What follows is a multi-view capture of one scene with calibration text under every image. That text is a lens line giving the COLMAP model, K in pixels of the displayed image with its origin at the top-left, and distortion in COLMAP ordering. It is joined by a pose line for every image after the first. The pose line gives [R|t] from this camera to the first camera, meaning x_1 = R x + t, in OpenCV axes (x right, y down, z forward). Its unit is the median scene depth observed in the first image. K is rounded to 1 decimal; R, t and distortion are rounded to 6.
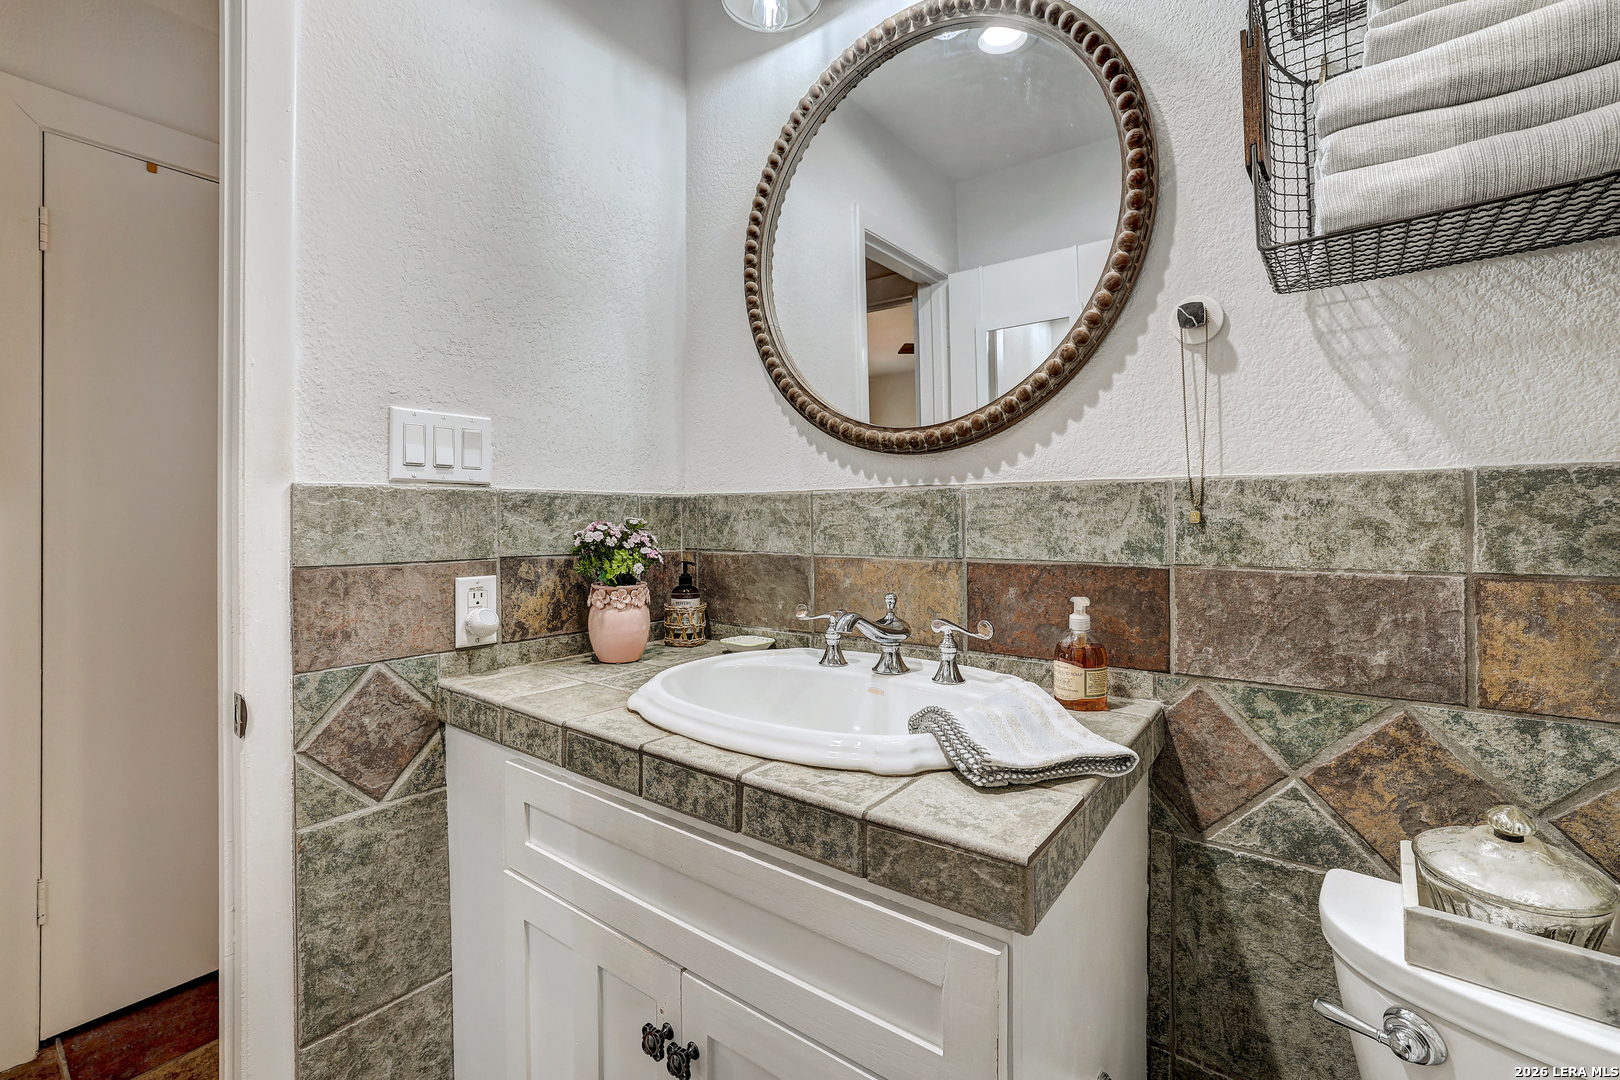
lens RADIAL K [[707.5, 0, 813.4], [0, 707.5, 508.8], [0, 0, 1]] dist [-0.028633, -0.000077]
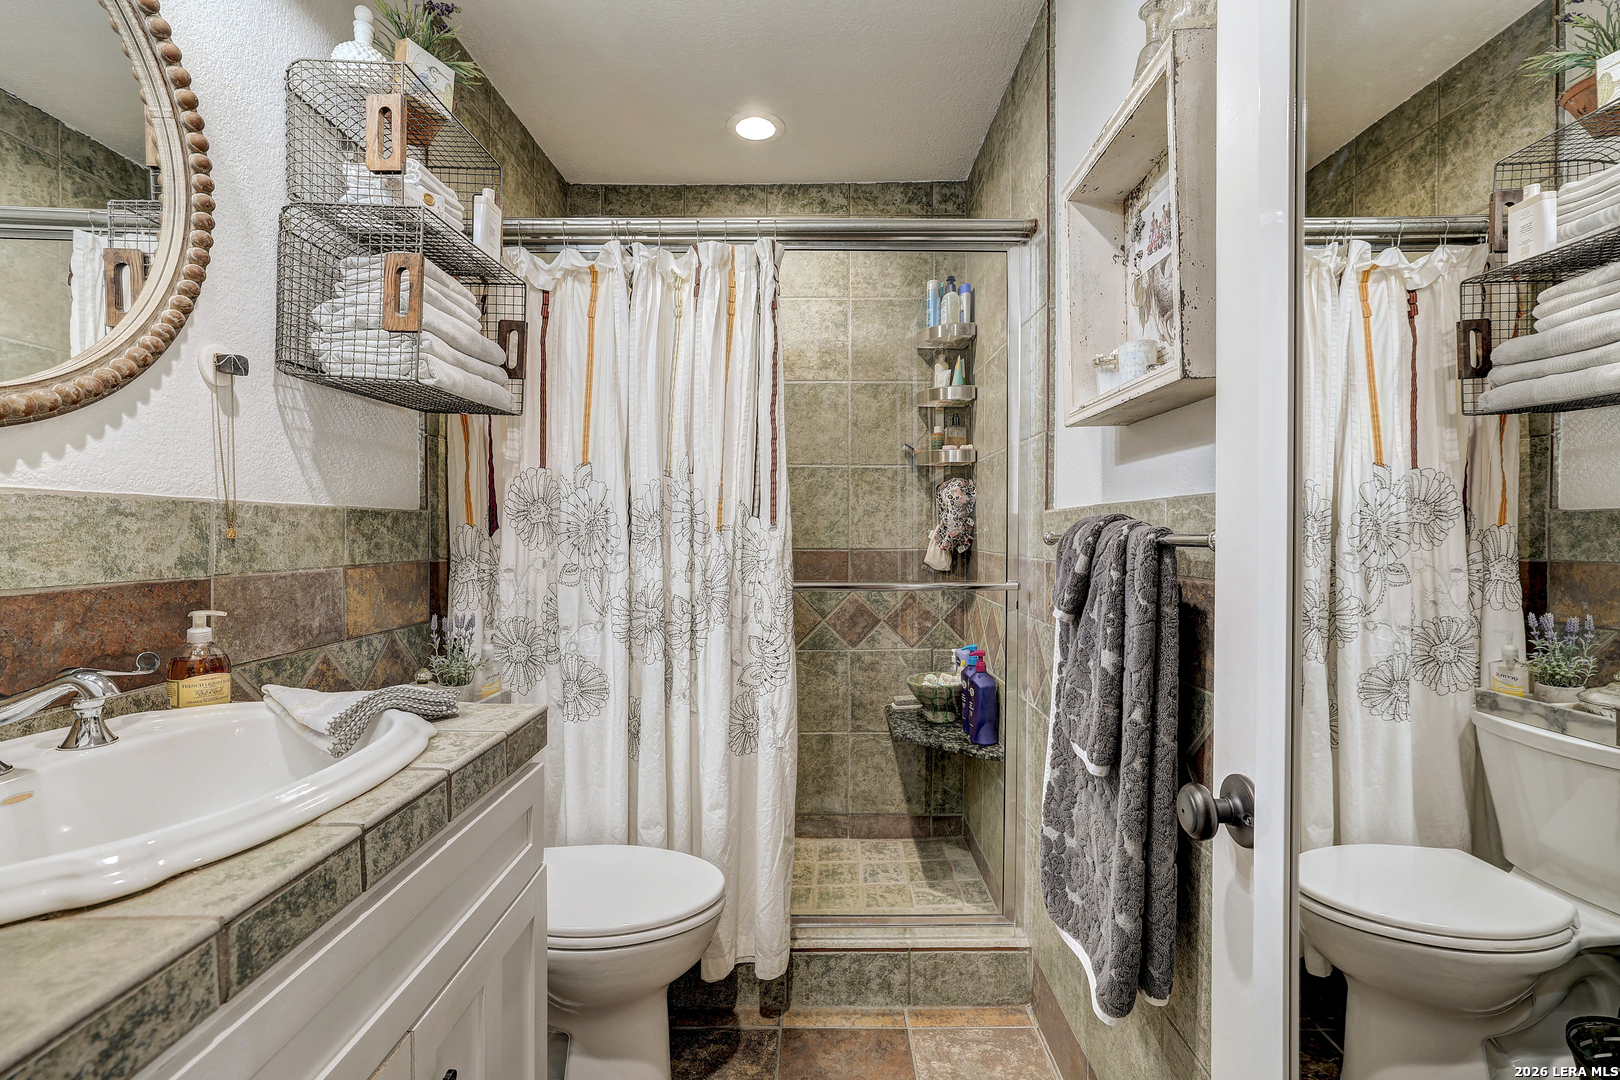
lens RADIAL K [[707.5, 0, 810.6], [0, 707.5, 536.6], [0, 0, 1]] dist [-0.028633, -0.000077]
pose [[-0.603039, -0.000751, 0.797712, -0.993874], [-0.007521, 0.999960, -0.004744, 0.014949], [-0.797677, -0.008860, -0.603020, 0.922806]]
